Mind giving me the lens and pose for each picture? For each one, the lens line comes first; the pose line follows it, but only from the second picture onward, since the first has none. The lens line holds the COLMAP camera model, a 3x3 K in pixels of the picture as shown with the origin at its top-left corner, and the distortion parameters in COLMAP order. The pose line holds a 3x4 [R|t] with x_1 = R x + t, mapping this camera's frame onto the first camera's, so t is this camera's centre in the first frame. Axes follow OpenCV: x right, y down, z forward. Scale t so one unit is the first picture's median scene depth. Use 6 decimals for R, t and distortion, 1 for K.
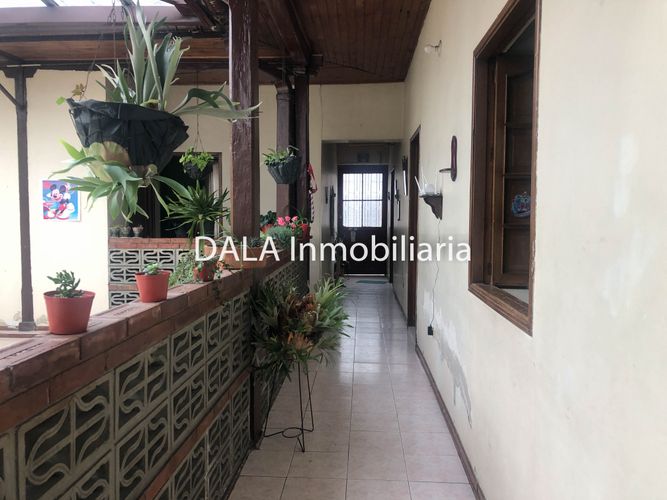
lens RADIAL K [[508.0, 0, 331.0], [0, 508.0, 247.6], [0, 0, 1]] dist [0.047553, -0.040638]
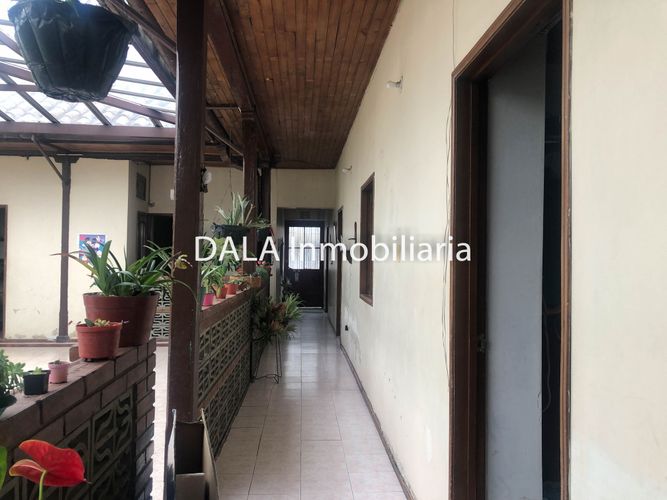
lens RADIAL K [[508.0, 0, 331.0], [0, 508.0, 247.6], [0, 0, 1]] dist [0.047553, -0.040638]
pose [[0.992611, 0.011231, 0.120818, -0.045137], [-0.000945, 0.996393, -0.084859, 0.024074], [-0.121336, 0.084118, 0.989041, -0.471720]]
